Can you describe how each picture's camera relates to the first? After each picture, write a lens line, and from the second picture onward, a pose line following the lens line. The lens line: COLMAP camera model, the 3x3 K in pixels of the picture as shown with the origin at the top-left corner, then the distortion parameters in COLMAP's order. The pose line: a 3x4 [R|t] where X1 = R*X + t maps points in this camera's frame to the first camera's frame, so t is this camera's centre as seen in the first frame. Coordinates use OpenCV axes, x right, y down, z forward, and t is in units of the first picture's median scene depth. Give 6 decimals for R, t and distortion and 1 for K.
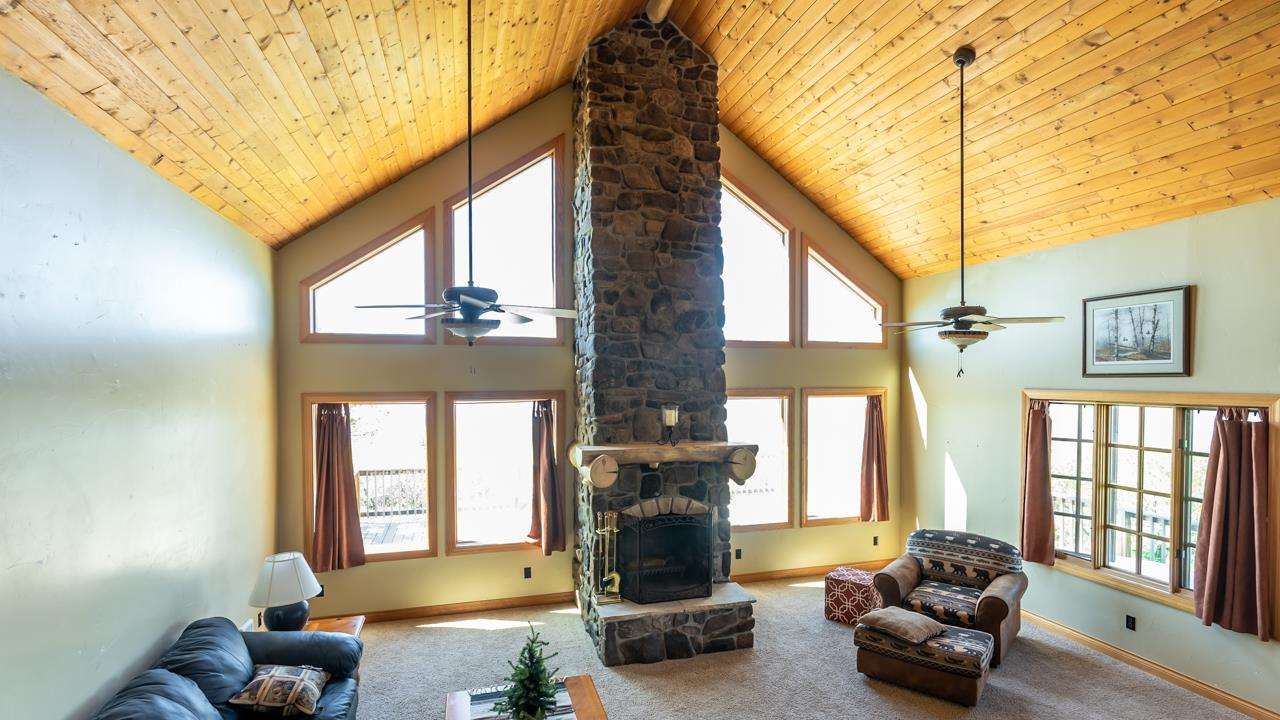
lens RADIAL K [[601.8, 0, 633.9], [0, 601.8, 385.9], [0, 0, 1]] dist [-0.010715, 0.000798]
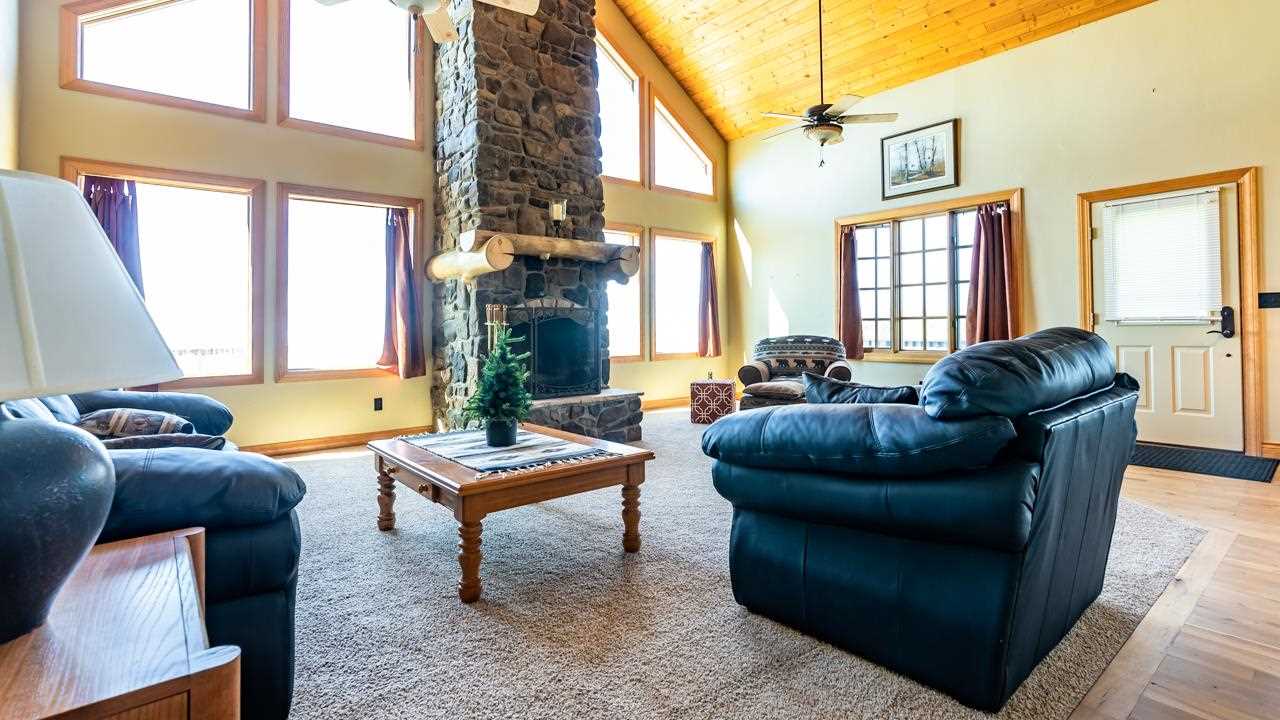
lens RADIAL K [[602.3, 0, 642.3], [0, 602.3, 313.7], [0, 0, 1]] dist [-0.007407, 0.000469]
pose [[0.917378, 0.003915, 0.397997, -0.193631], [0.013398, 0.999081, -0.040710, 0.247086], [-0.397791, 0.042678, 0.916483, 0.053338]]
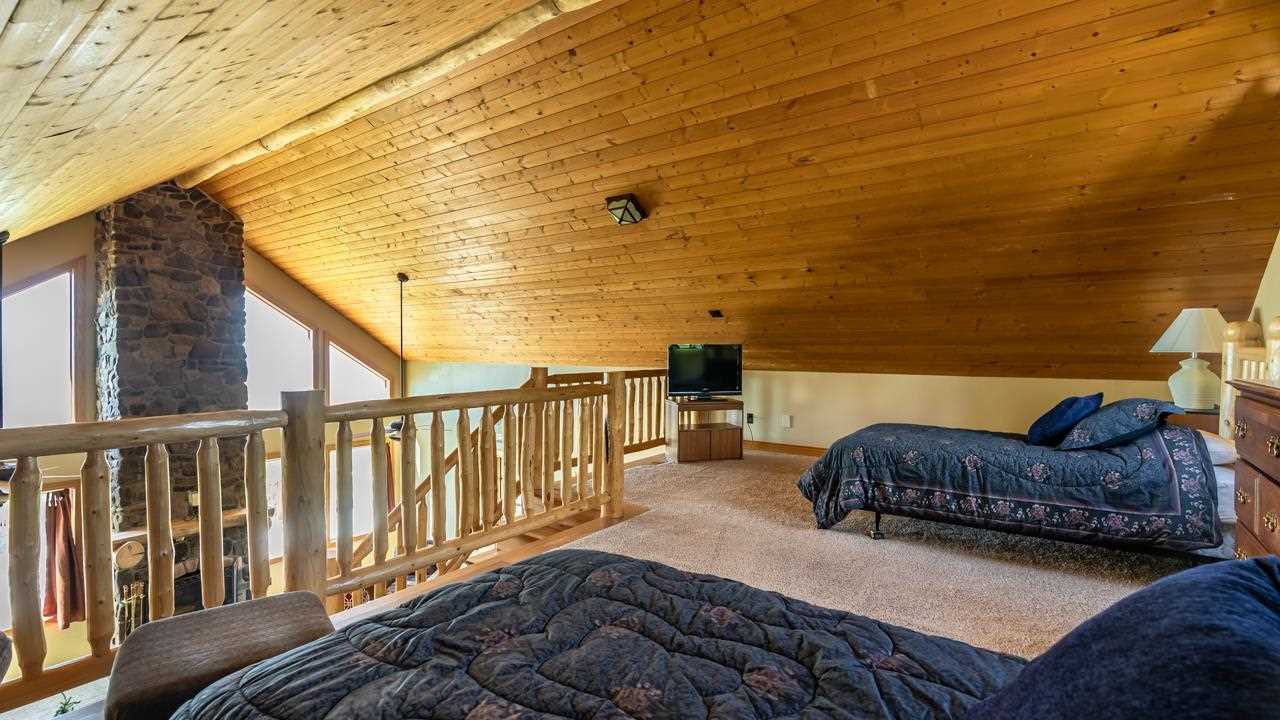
lens RADIAL K [[587.0, 0, 643.9], [0, 587.0, 345.4], [0, 0, 1]] dist [-0.002987, 0.000044]
pose [[0.786989, 0.000484, 0.616966, 0.038445], [0.008174, 0.999904, -0.011211, -0.252456], [-0.616912, 0.013866, 0.786910, -0.601686]]
